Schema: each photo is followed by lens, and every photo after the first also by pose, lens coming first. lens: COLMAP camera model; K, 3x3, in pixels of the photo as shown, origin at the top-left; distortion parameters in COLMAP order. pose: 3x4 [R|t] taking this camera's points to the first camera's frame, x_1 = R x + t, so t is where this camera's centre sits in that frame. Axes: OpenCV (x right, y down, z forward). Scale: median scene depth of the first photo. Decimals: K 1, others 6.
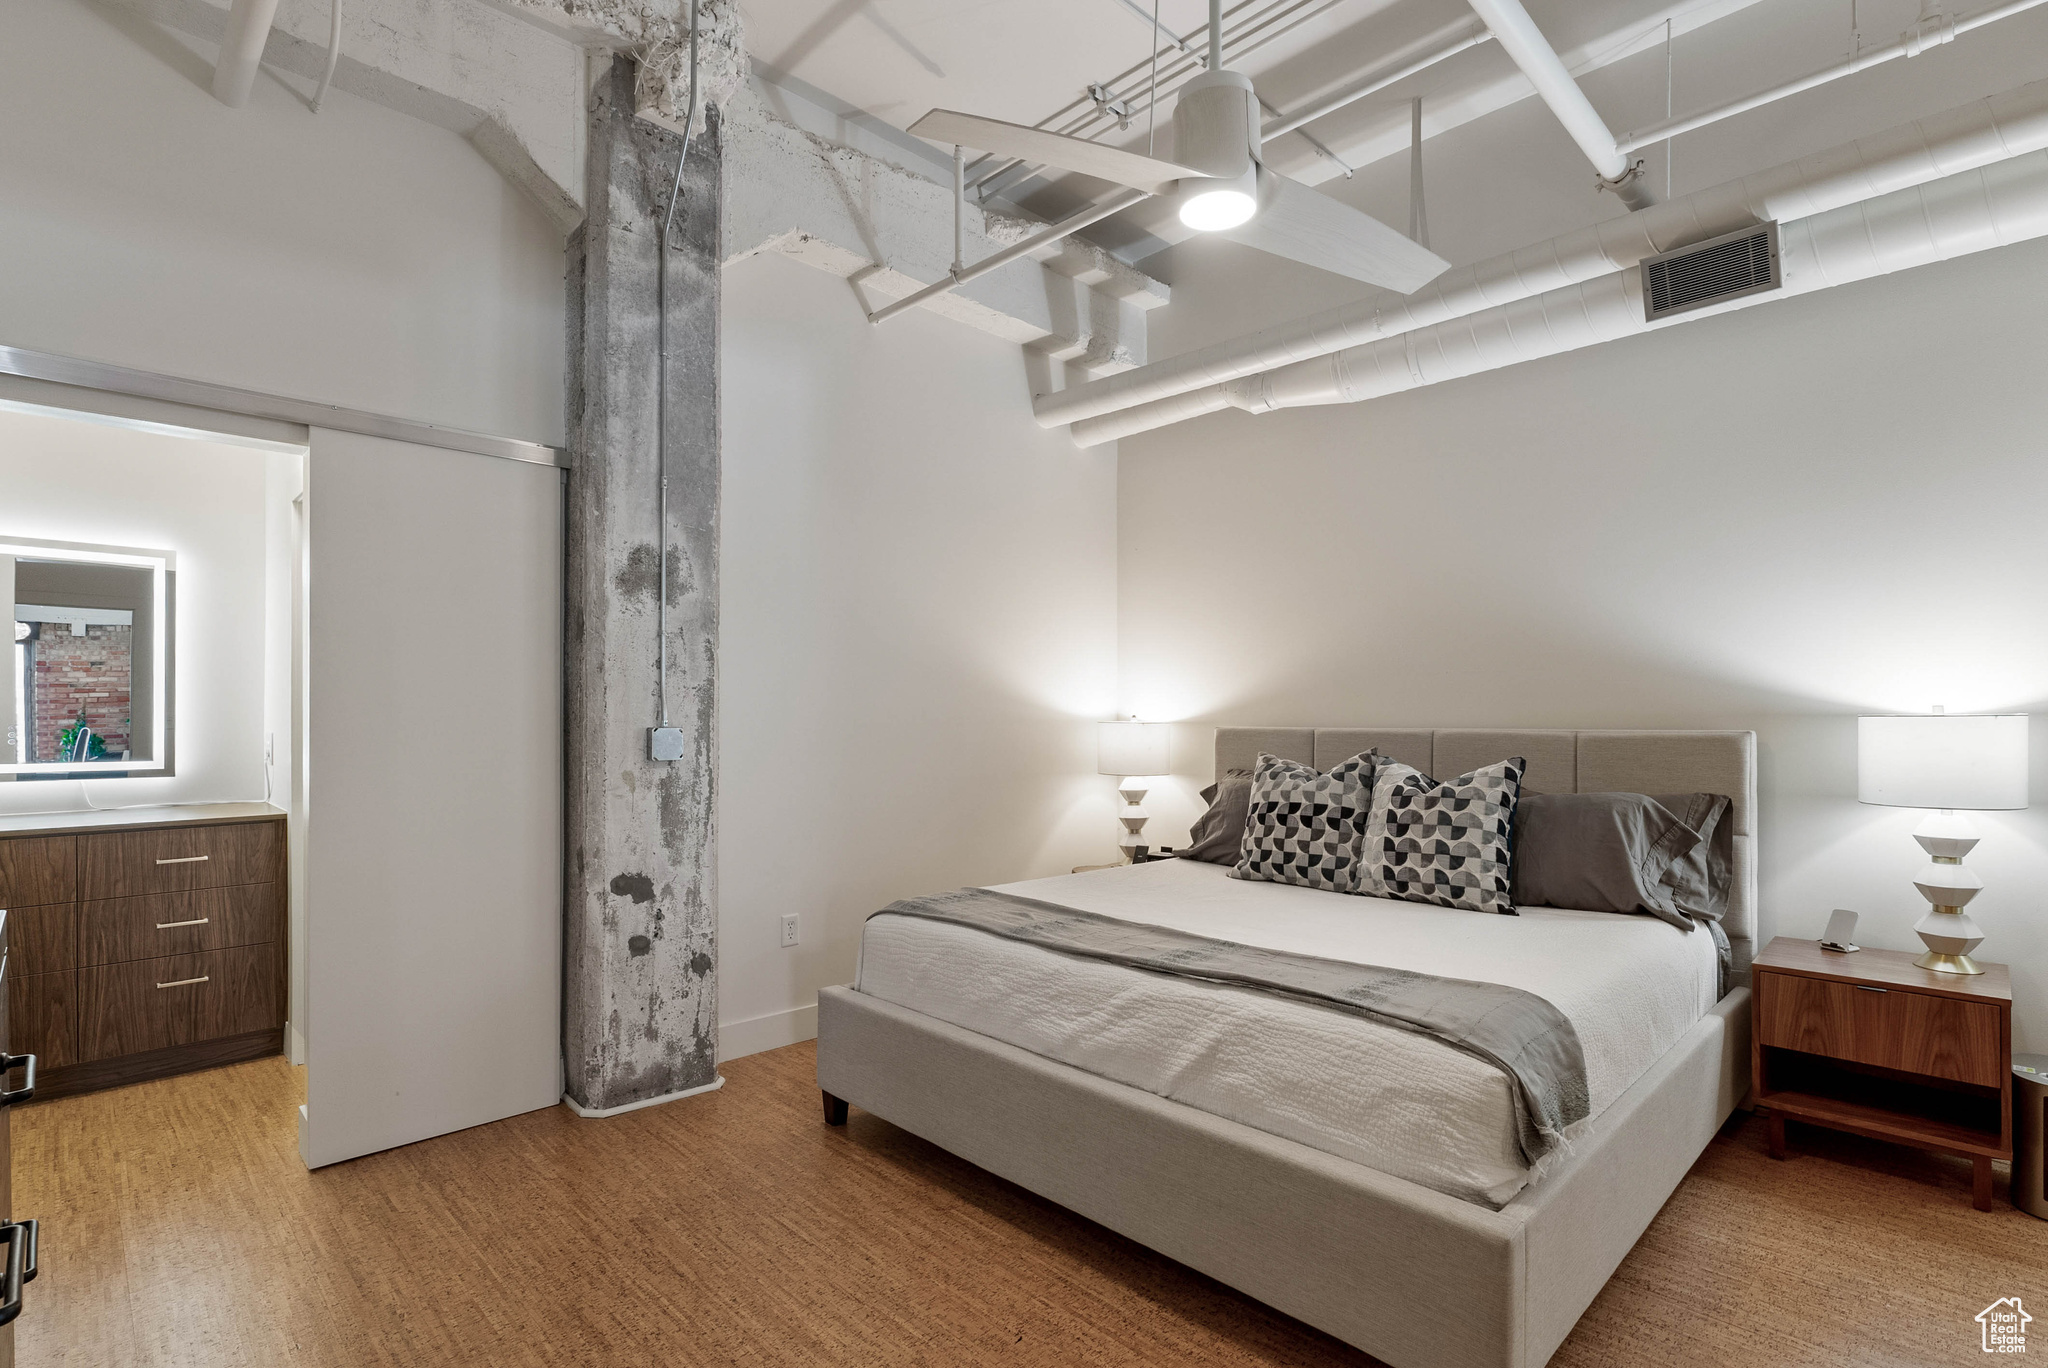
lens RADIAL K [[990.1, 0, 1030.3], [0, 990.1, 719.7], [0, 0, 1]] dist [-0.008250, 0.004184]
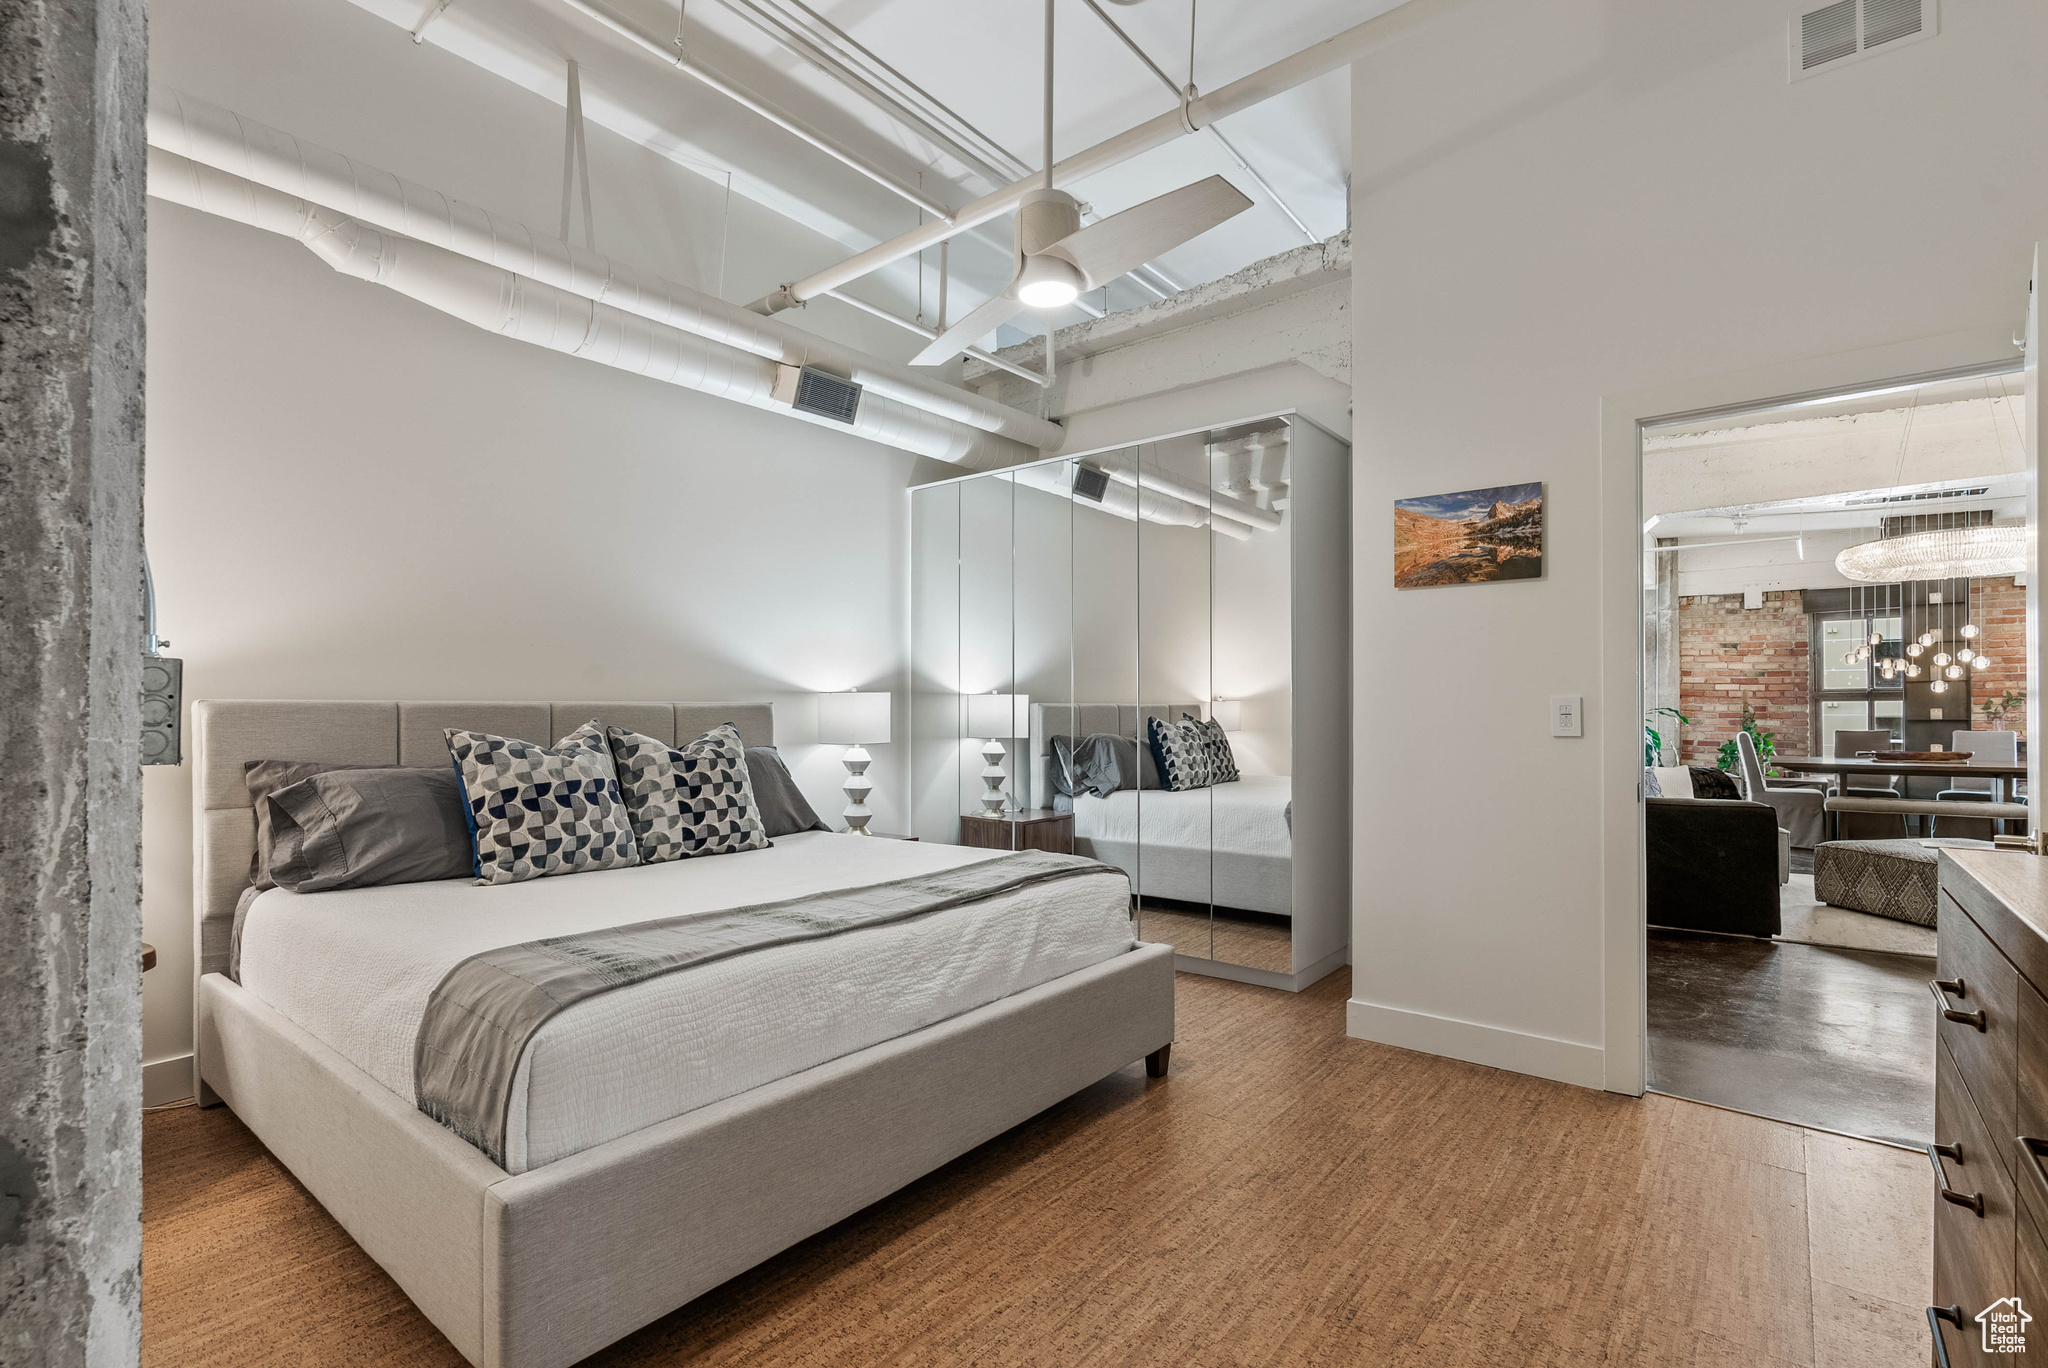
lens RADIAL K [[938.2, 0, 1028.4], [0, 938.2, 717.6], [0, 0, 1]] dist [-0.012081, 0.005928]
pose [[-0.111330, -0.005946, 0.993766, -0.688570], [0.008154, 0.999943, 0.006896, 0.027547], [-0.993750, 0.008870, -0.111275, 0.768372]]
